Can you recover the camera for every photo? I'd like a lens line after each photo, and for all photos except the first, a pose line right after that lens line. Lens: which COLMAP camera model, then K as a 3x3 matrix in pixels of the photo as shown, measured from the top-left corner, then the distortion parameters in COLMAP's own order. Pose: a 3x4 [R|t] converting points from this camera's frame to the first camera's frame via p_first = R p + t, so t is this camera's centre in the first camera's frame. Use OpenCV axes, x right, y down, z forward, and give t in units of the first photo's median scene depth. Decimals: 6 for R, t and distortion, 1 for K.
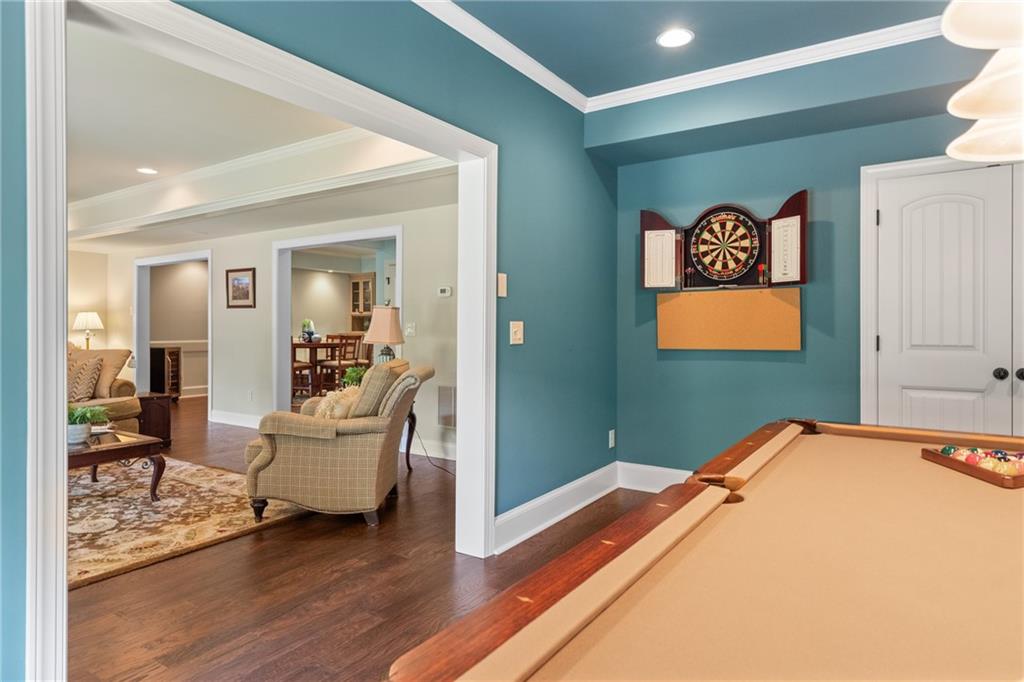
lens RADIAL K [[601.4, 0, 513.8], [0, 601.4, 325.9], [0, 0, 1]] dist [0.001725, 0.001006]
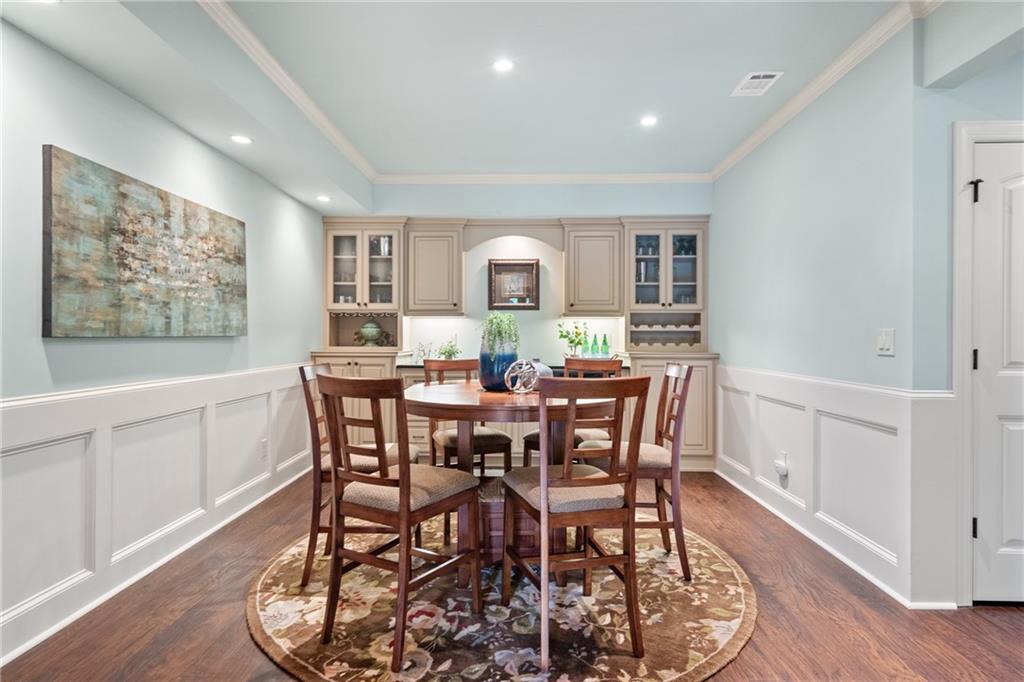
lens RADIAL K [[547.8, 0, 504.8], [0, 547.8, 335.4], [0, 0, 1]] dist [0.005144, 0.000989]
pose [[0.848872, 0.002701, 0.528592, -0.658959], [-0.004096, 0.999991, 0.001468, -0.000425], [-0.528583, -0.003411, 0.848875, 1.040270]]
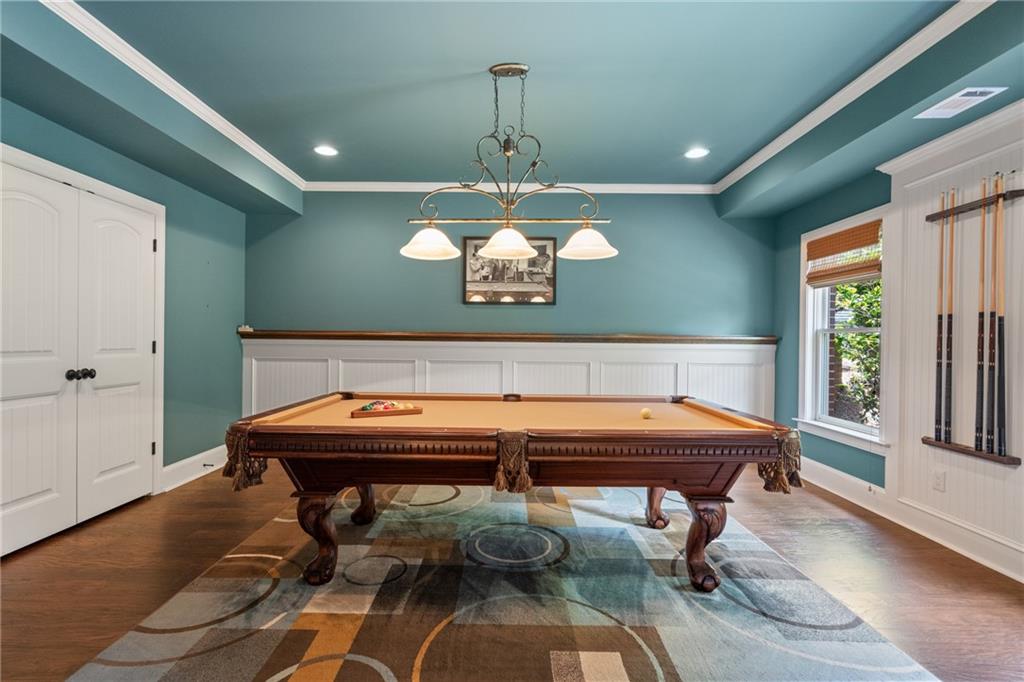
lens RADIAL K [[478.9, 0, 511.8], [0, 478.9, 342.6], [0, 0, 1]] dist [-0.000880, 0.000173]
pose [[-0.561215, -0.012430, 0.827577, -0.152128], [-0.014152, 0.999885, 0.005421, 0.002239], [-0.827549, -0.008669, -0.561326, 0.364931]]
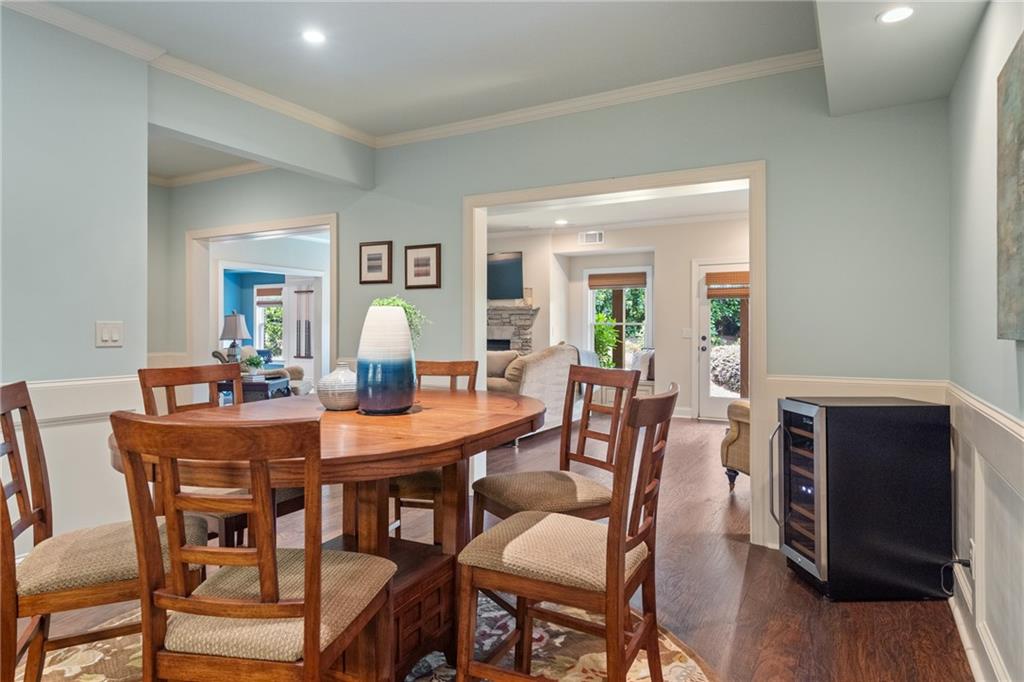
lens RADIAL K [[601.4, 0, 513.8], [0, 601.4, 325.9], [0, 0, 1]] dist [0.001725, 0.001006]
pose [[-0.996842, -0.003212, -0.079343, -0.505740], [-0.002827, 0.999984, -0.004959, -0.000553], [0.079358, -0.004719, -0.996835, 1.623096]]
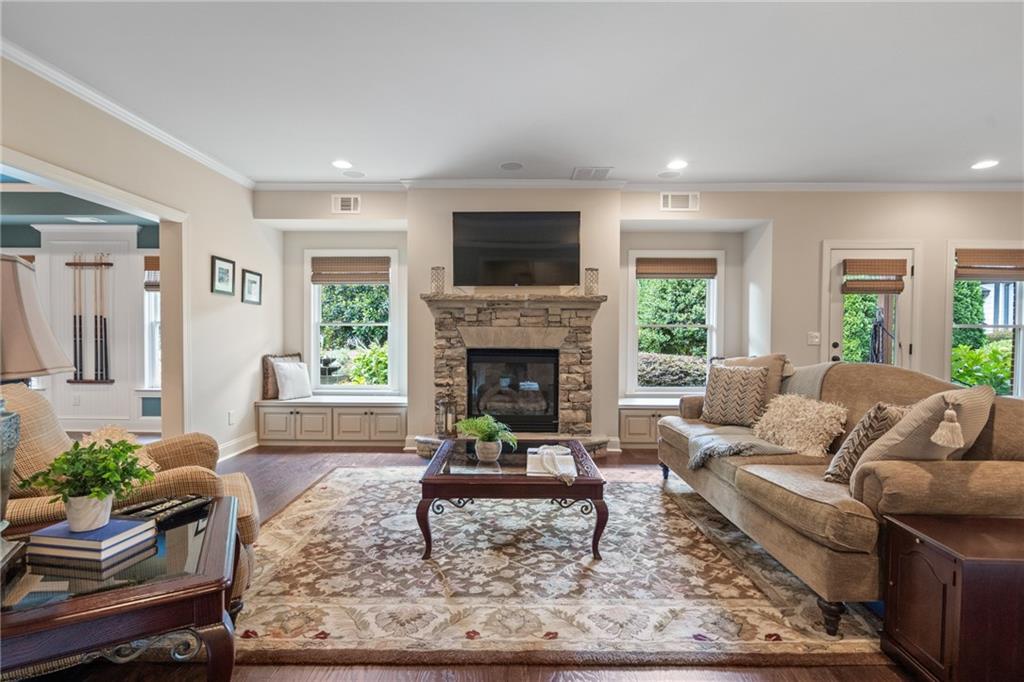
lens RADIAL K [[478.9, 0, 511.8], [0, 478.9, 342.6], [0, 0, 1]] dist [-0.000880, 0.000173]
pose [[-0.842379, 0.004557, -0.538867, -0.199970], [-0.005437, 0.999841, 0.016955, 0.003111], [0.538858, 0.017212, -0.842221, 0.872448]]
